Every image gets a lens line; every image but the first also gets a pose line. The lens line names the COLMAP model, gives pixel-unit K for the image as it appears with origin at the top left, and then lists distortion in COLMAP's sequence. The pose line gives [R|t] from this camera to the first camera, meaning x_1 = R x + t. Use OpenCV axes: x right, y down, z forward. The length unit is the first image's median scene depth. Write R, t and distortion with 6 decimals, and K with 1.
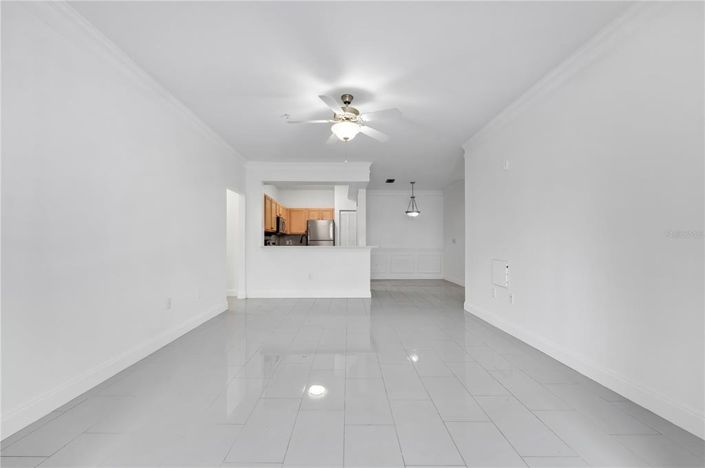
lens RADIAL K [[315.8, 0, 343.9], [0, 315.8, 234.2], [0, 0, 1]] dist [-0.002379, -0.000259]
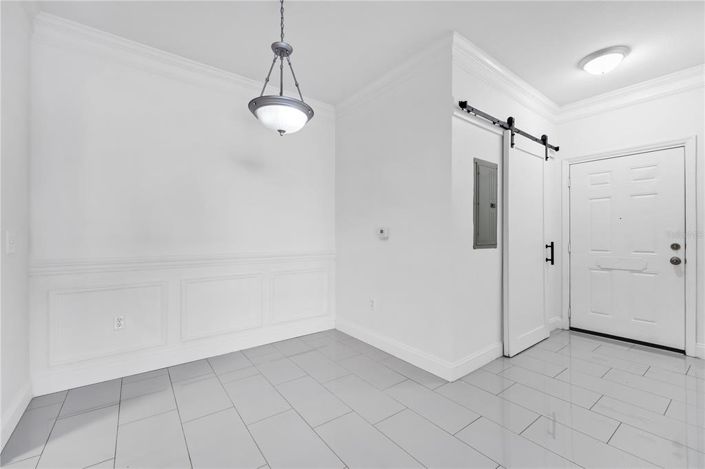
lens RADIAL K [[295.8, 0, 350.2], [0, 295.8, 237.7], [0, 0, 1]] dist [0.001995, 0.000140]
pose [[0.804188, -0.003385, 0.594366, 0.119359], [-0.016530, 0.999470, 0.028058, 0.016746], [-0.594145, -0.032388, 0.803705, 0.737856]]
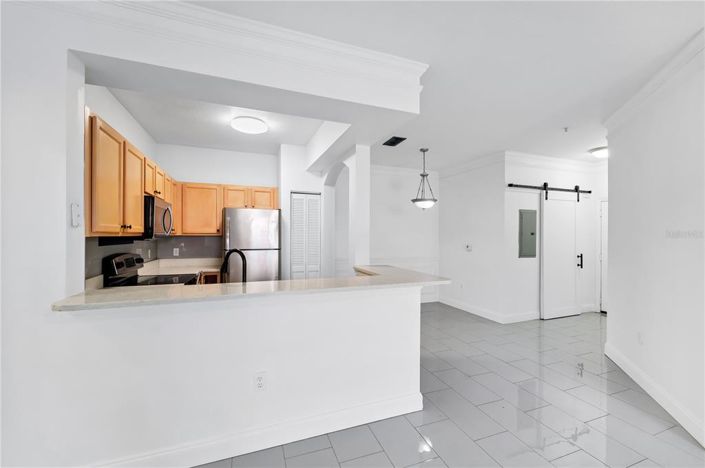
lens RADIAL K [[297.8, 0, 358.2], [0, 297.8, 235.1], [0, 0, 1]] dist [-0.001135, -0.000114]
pose [[0.929539, 0.005000, 0.368689, -0.092002], [-0.015562, 0.999549, 0.025682, -0.017615], [-0.368394, -0.029610, 0.929198, 0.496137]]
